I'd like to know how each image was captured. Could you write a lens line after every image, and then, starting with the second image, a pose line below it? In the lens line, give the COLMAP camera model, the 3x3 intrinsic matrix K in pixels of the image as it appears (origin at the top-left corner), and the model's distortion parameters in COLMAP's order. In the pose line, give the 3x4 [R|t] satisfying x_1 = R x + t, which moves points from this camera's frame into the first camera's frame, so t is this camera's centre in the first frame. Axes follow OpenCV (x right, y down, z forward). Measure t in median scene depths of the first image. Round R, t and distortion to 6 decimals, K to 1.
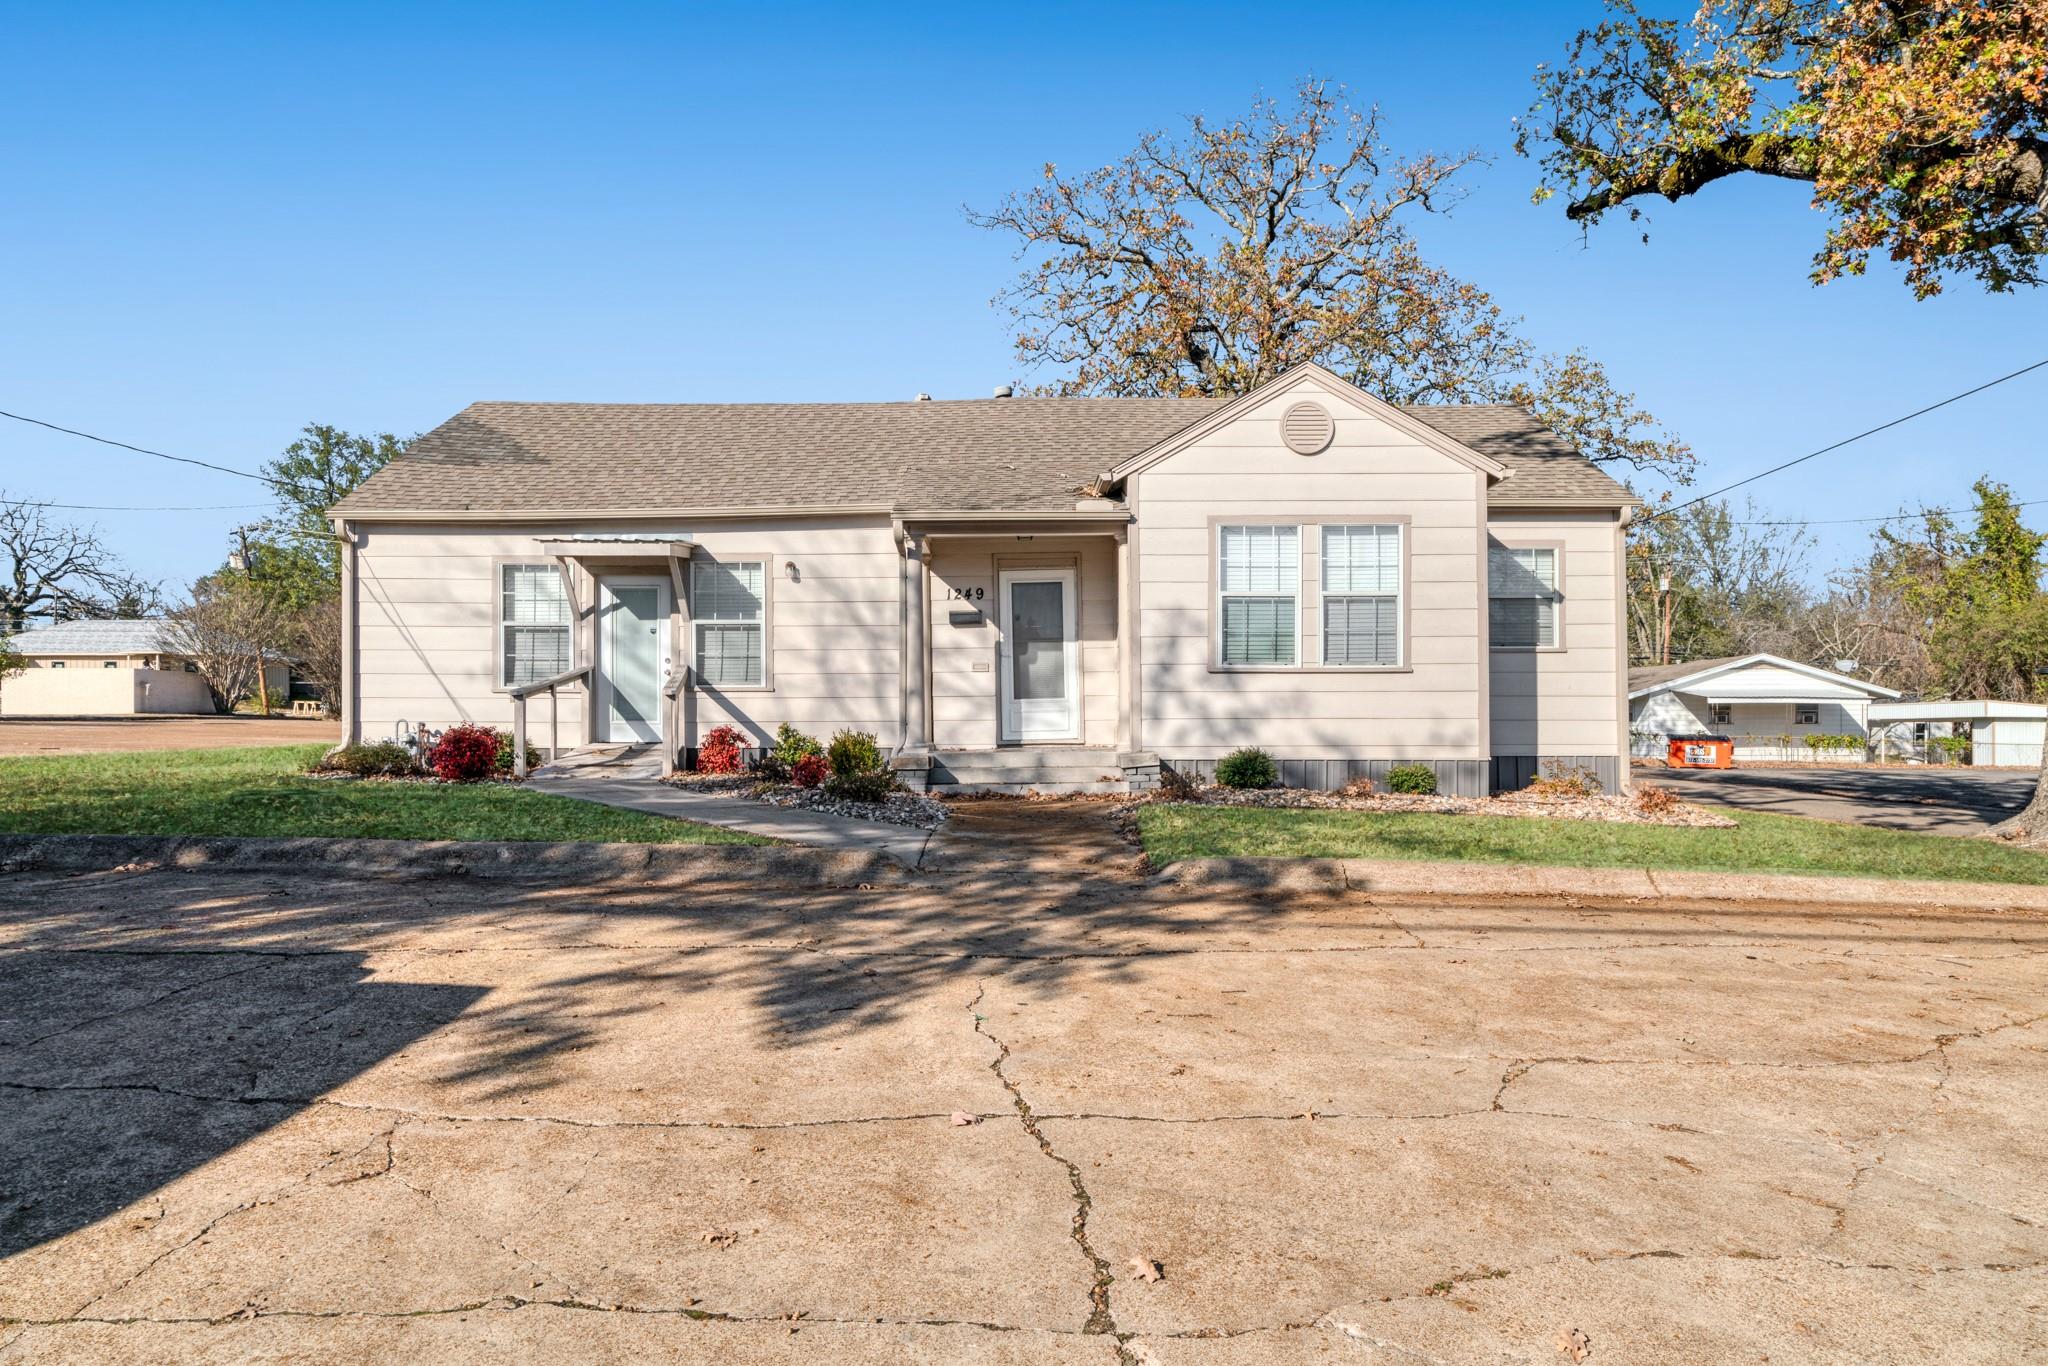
lens RADIAL K [[1237.7, 0, 1038.3], [0, 1237.7, 697.0], [0, 0, 1]] dist [0.009334, 0.000575]
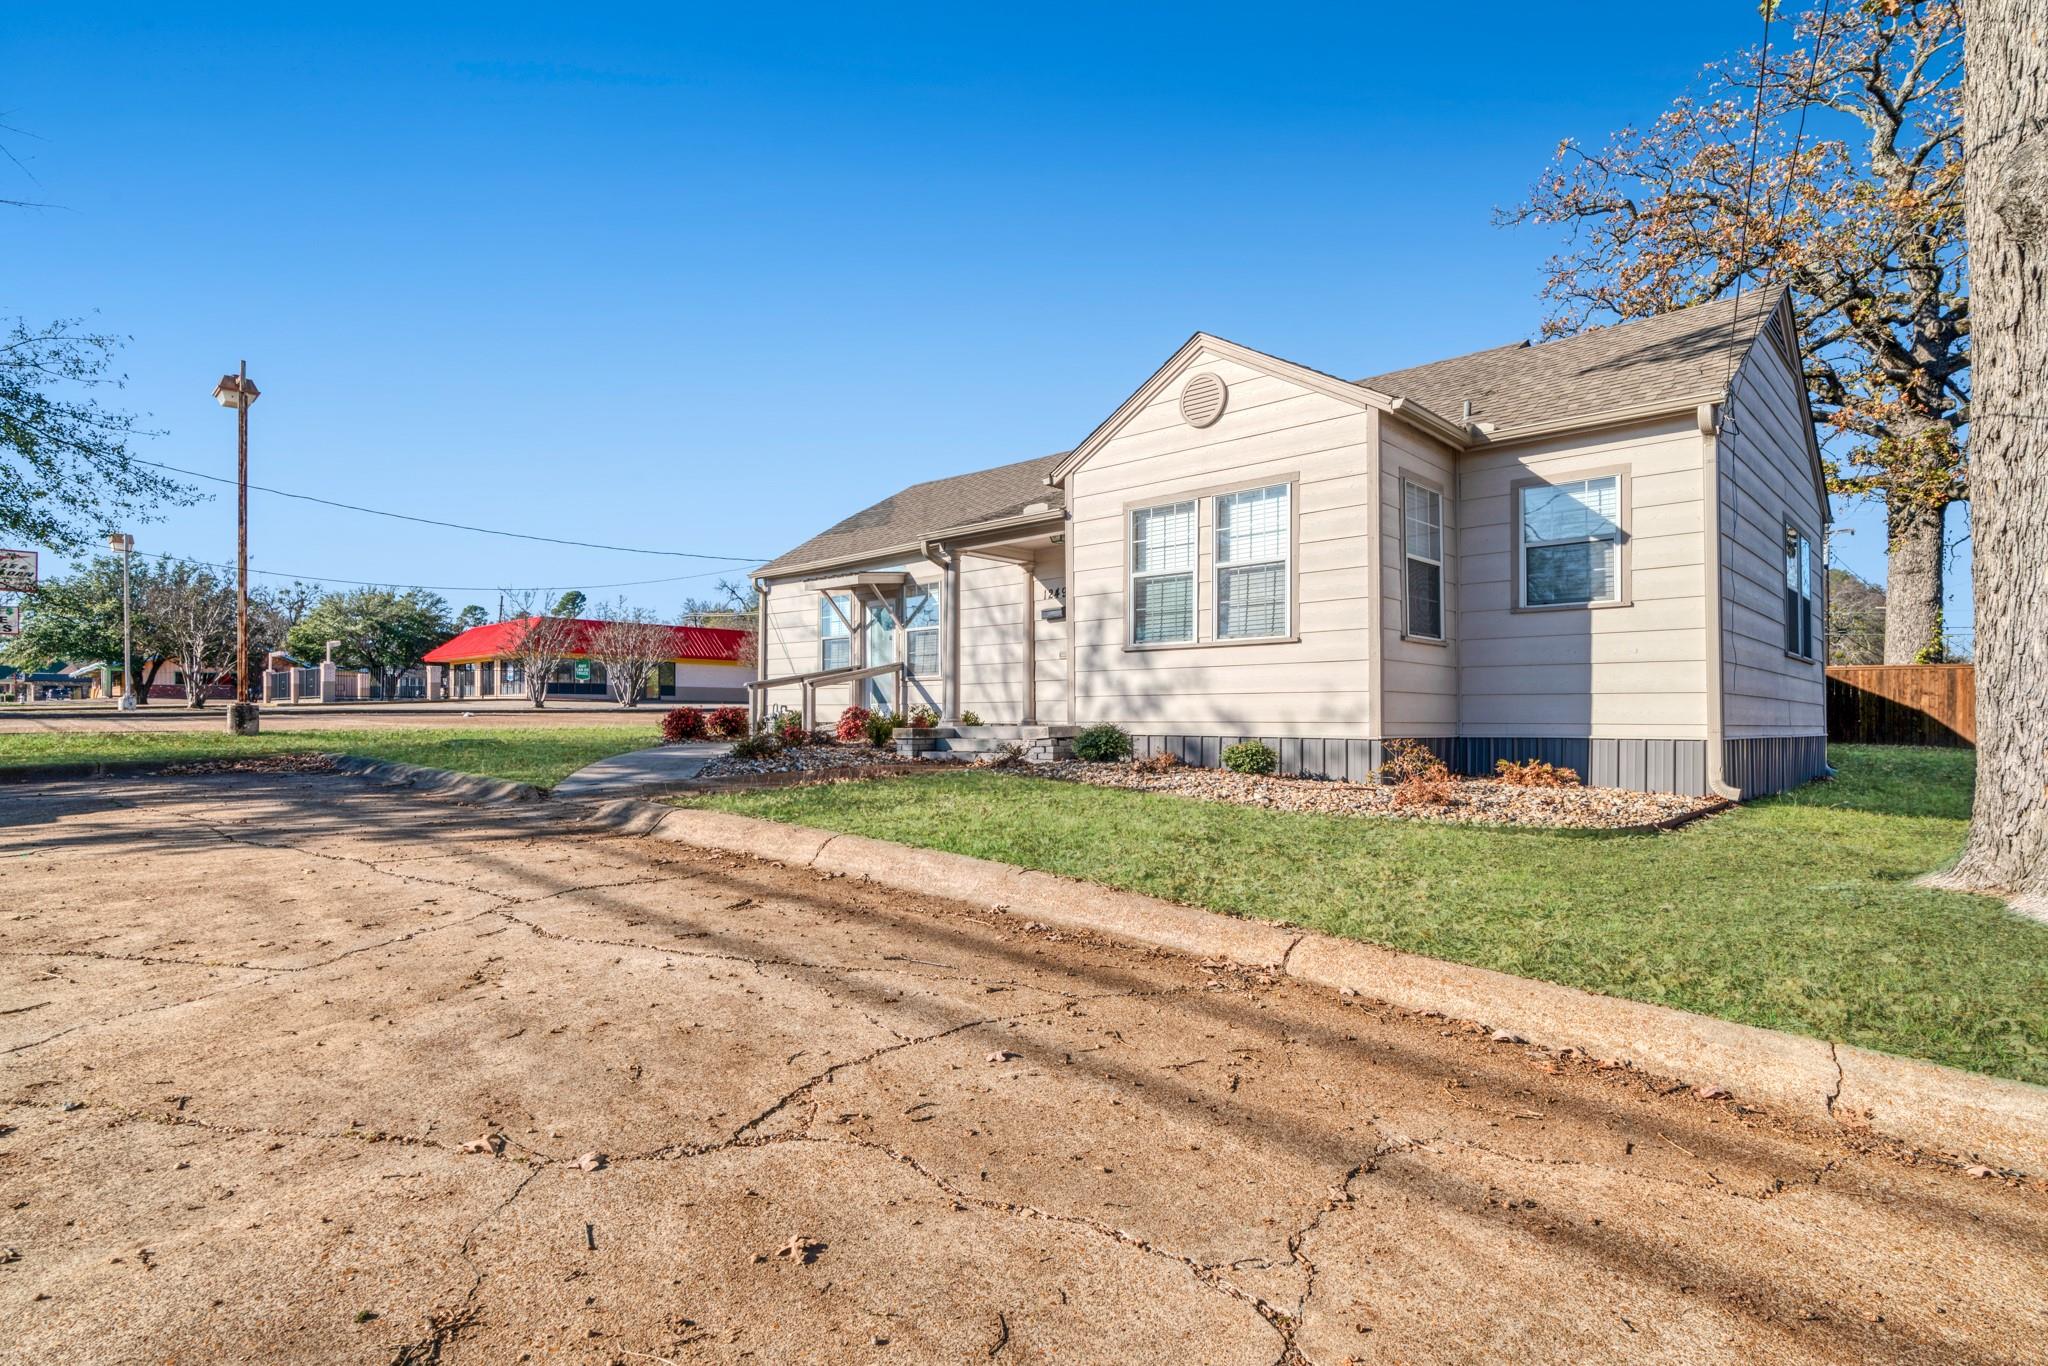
lens RADIAL K [[1017.5, 0, 1011.3], [0, 1017.5, 693.1], [0, 0, 1]] dist [-0.000747, -0.000059]
pose [[0.728549, -0.013311, -0.684865, 0.604834], [0.014207, 0.999890, -0.004320, 0.016520], [0.684847, -0.006582, 0.728658, 0.276115]]
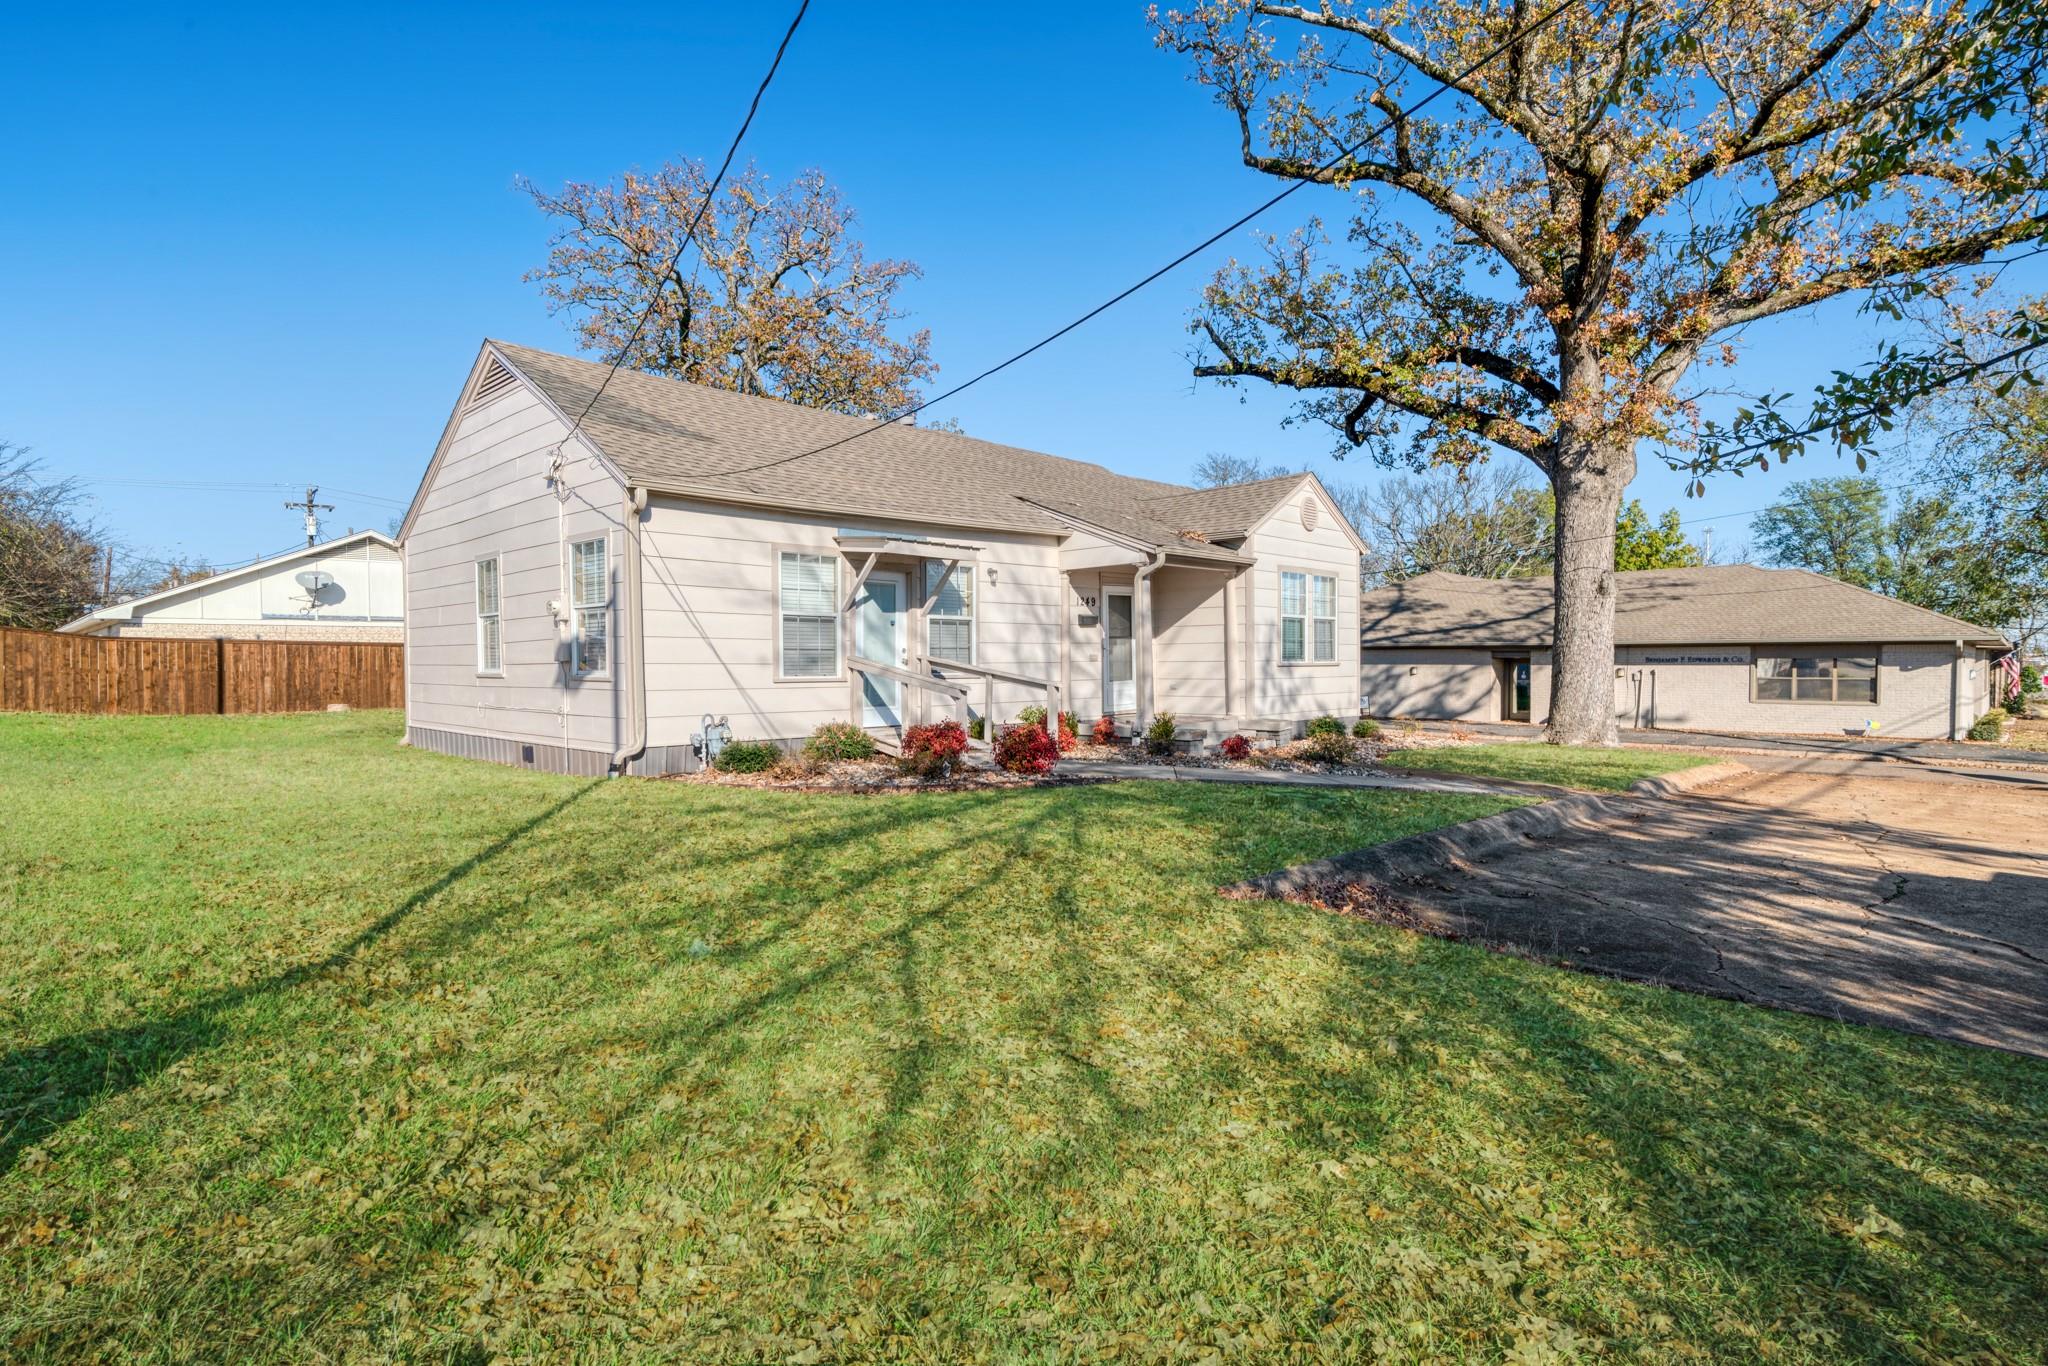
lens RADIAL K [[1017.5, 0, 1023.9], [0, 1017.5, 673.7], [0, 0, 1]] dist [-0.000747, -0.000059]
pose [[0.690083, -0.010428, 0.723655, -0.933635], [-0.010735, 0.999639, 0.024642, -0.034206], [-0.723651, -0.024773, 0.689721, 0.317578]]
